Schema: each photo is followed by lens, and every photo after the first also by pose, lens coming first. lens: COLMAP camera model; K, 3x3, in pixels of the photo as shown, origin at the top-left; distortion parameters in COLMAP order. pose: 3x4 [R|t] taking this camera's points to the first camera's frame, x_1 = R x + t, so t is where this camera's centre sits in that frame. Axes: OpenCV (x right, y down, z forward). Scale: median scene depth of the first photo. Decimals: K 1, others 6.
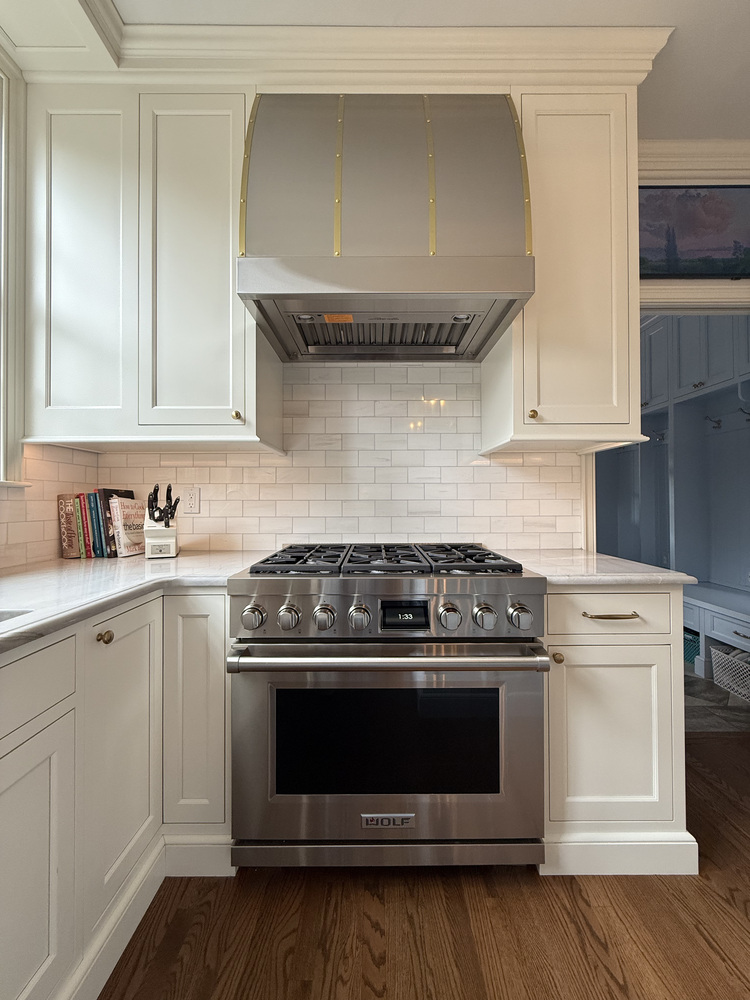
lens RADIAL K [[397.4, 0, 375.3], [0, 397.4, 497.6], [0, 0, 1]] dist [0.000346, 0.000132]
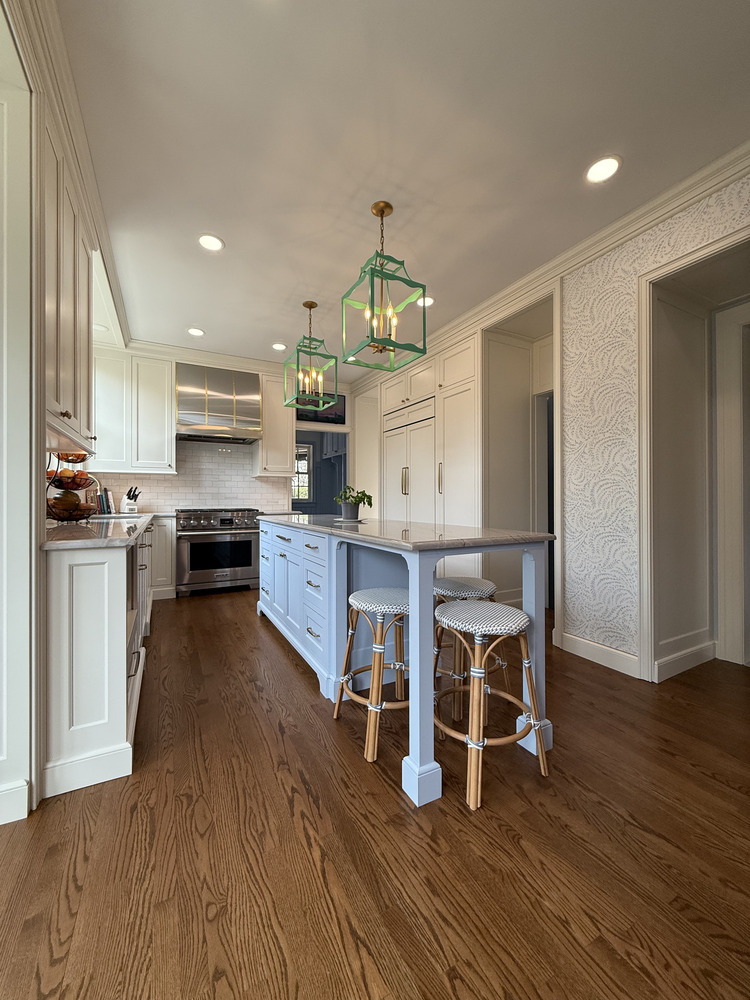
lens RADIAL K [[397.4, 0, 375.3], [0, 397.4, 497.6], [0, 0, 1]] dist [0.000346, 0.000132]
pose [[0.883672, 0.003628, 0.468093, -0.329068], [-0.006884, 0.999963, 0.005245, 0.017488], [-0.468057, -0.007857, 0.883663, -2.205804]]
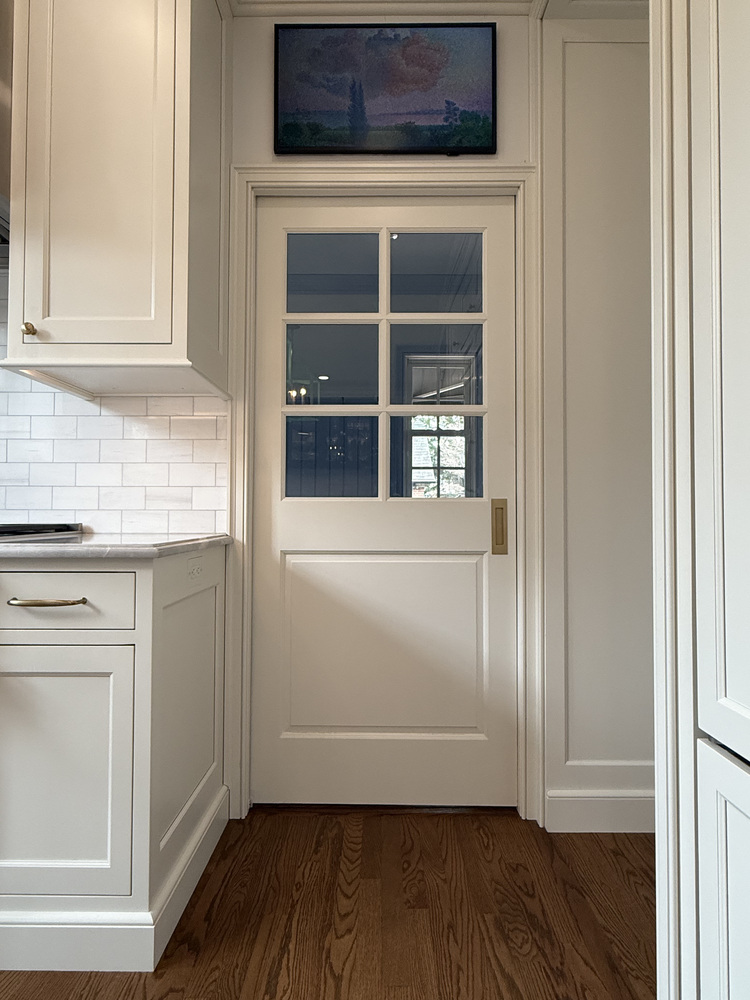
lens RADIAL K [[560.0, 0, 373.6], [0, 560.0, 504.3], [0, 0, 1]] dist [0.001347, 0.000177]
pose [[0.999958, 0.006514, -0.006419, 0.885046], [-0.006579, 0.999927, -0.010167, 0.097243], [0.006352, 0.010208, 0.999928, 0.005447]]
